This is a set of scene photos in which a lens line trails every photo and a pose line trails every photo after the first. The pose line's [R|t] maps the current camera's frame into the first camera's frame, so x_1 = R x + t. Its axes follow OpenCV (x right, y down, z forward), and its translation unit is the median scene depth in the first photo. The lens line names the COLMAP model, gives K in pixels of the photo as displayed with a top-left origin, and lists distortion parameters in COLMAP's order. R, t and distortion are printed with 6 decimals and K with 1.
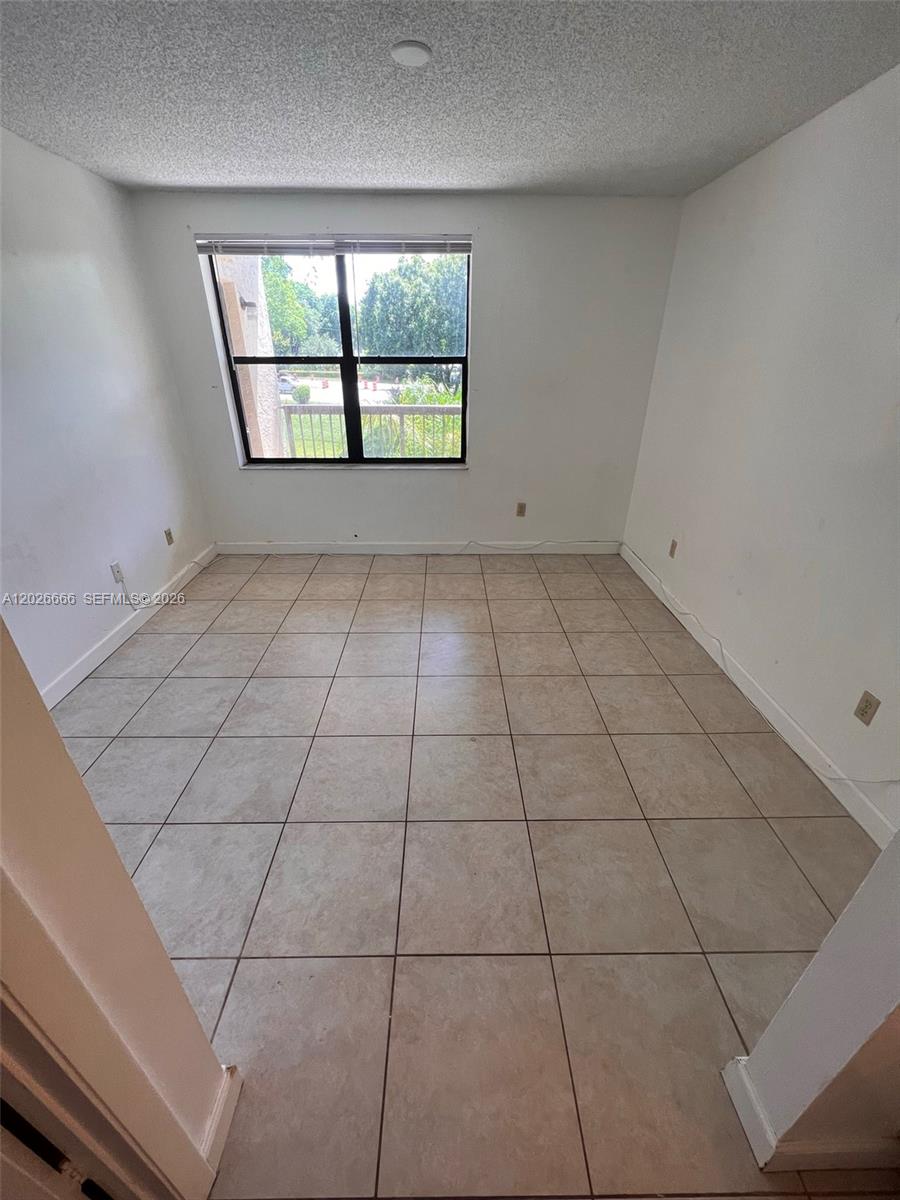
lens RADIAL K [[477.4, 0, 450.0], [0, 477.4, 600.0], [0, 0, 1]] dist [-0.000948, -0.000095]
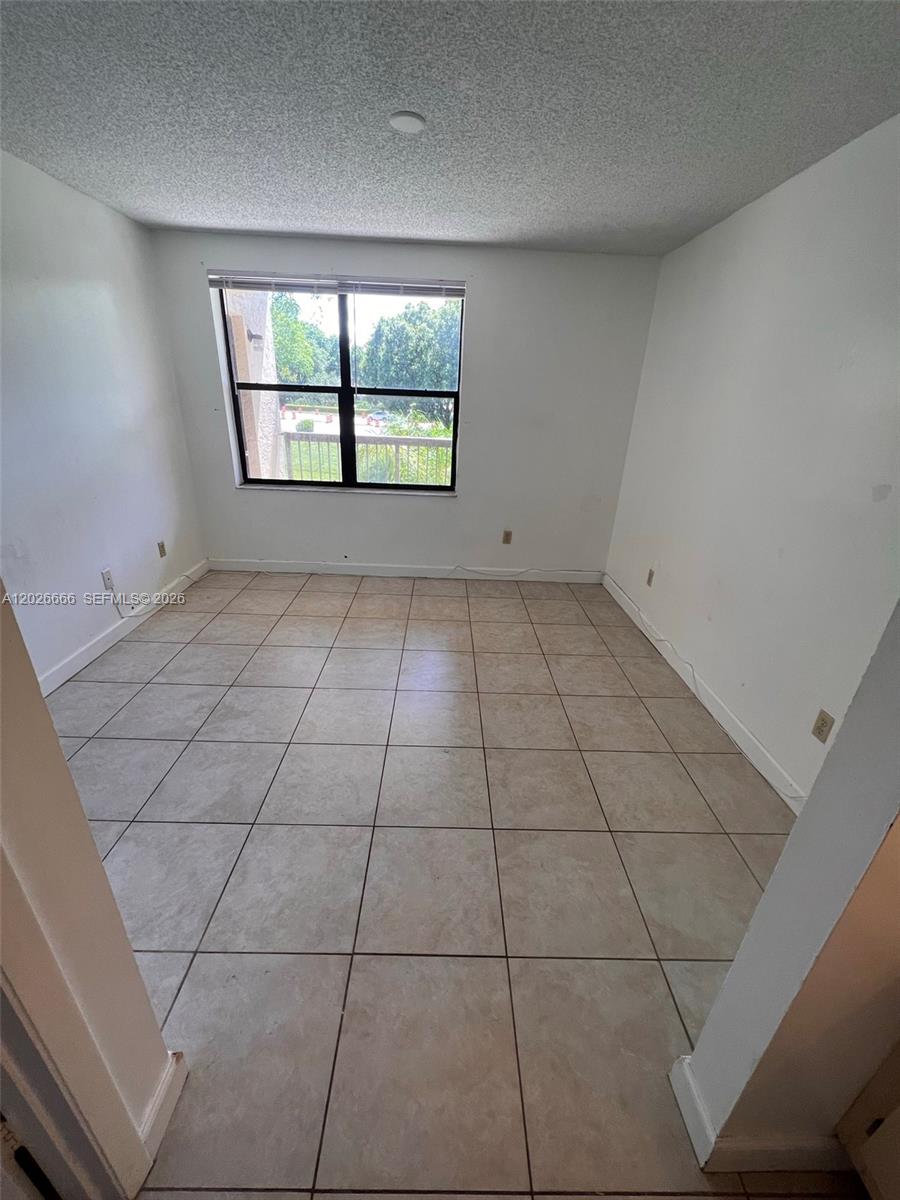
lens RADIAL K [[477.4, 0, 450.0], [0, 477.4, 600.0], [0, 0, 1]] dist [-0.000948, -0.000095]
pose [[0.999314, 0.035219, 0.011417, 0.026858], [-0.034320, 0.996872, -0.071198, 0.035123], [-0.013888, 0.070757, 0.997397, -0.028370]]
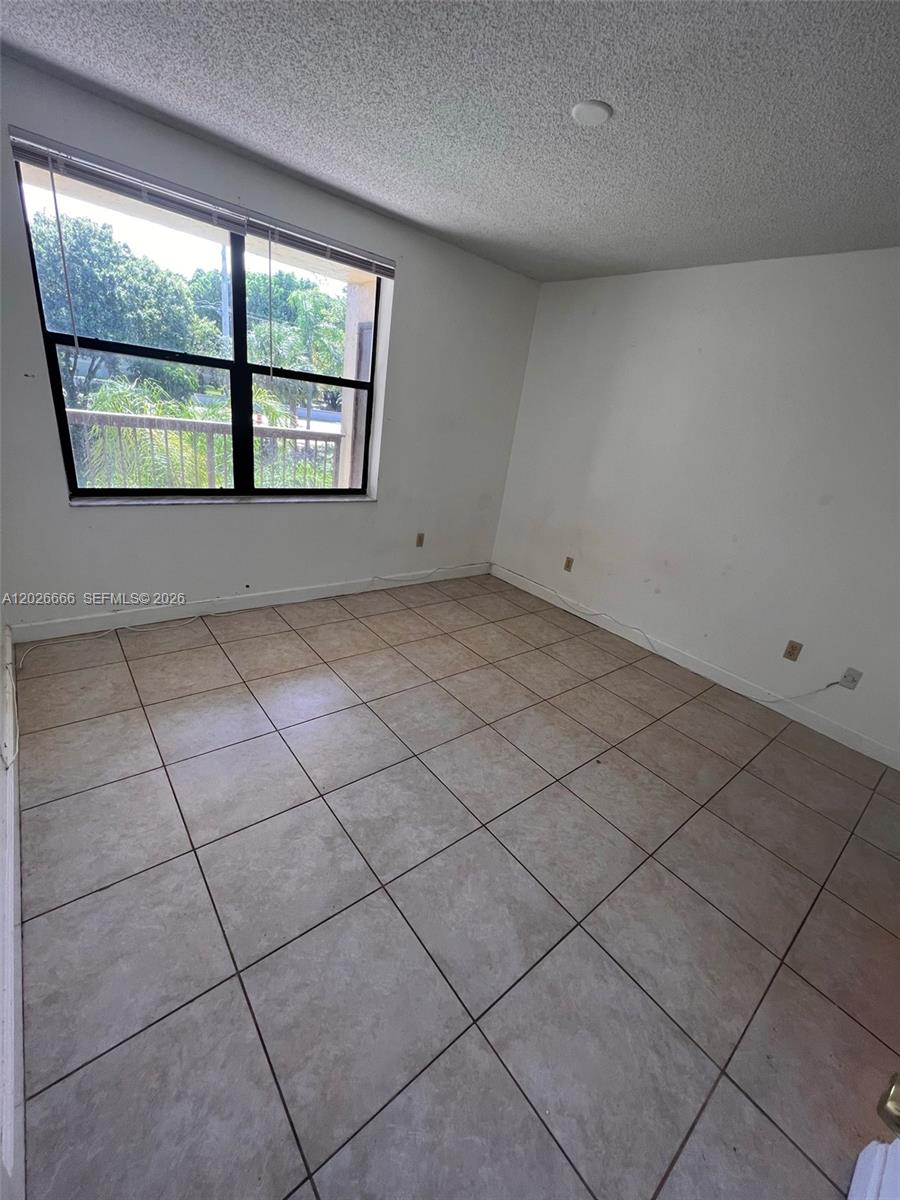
lens RADIAL K [[477.4, 0, 450.0], [0, 477.4, 600.0], [0, 0, 1]] dist [-0.000948, -0.000095]
pose [[0.776325, -0.140672, 0.614436, -0.637700], [0.167815, 0.985724, 0.013646, -0.101022], [-0.607584, 0.092518, 0.788849, 0.273594]]
